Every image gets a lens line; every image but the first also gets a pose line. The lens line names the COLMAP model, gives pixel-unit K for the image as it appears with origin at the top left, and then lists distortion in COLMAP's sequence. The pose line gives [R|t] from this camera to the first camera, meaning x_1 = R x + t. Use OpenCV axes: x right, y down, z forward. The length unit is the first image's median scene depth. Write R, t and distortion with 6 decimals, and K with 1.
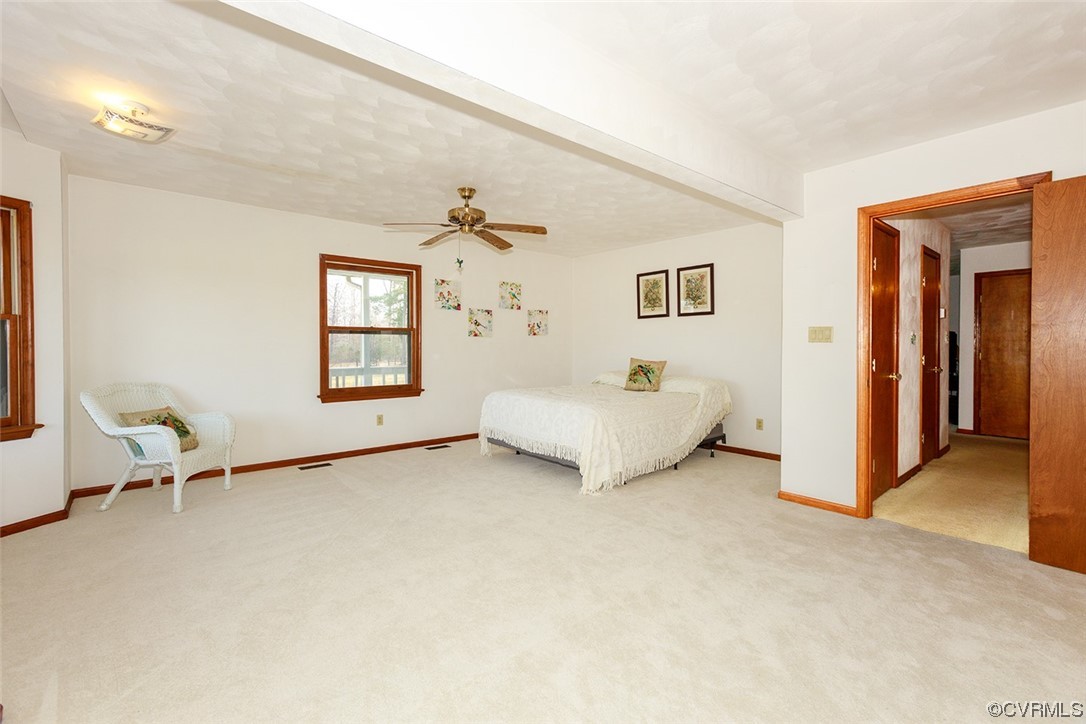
lens RADIAL K [[492.0, 0, 543.5], [0, 492.0, 349.4], [0, 0, 1]] dist [0.001454, 0.000449]
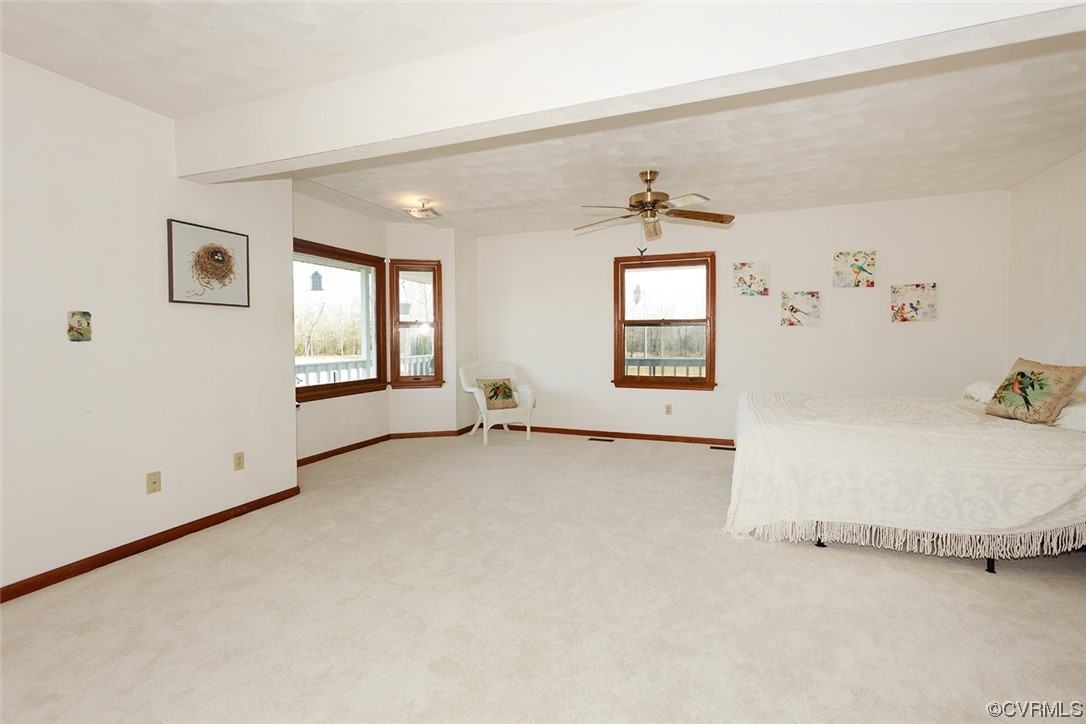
lens RADIAL K [[492.0, 0, 543.5], [0, 492.0, 349.4], [0, 0, 1]] dist [0.001454, 0.000449]
pose [[0.473741, 0.019996, -0.880437, 0.420766], [-0.001057, 0.999754, 0.022137, -0.004738], [0.880664, -0.009556, 0.473645, 0.268074]]
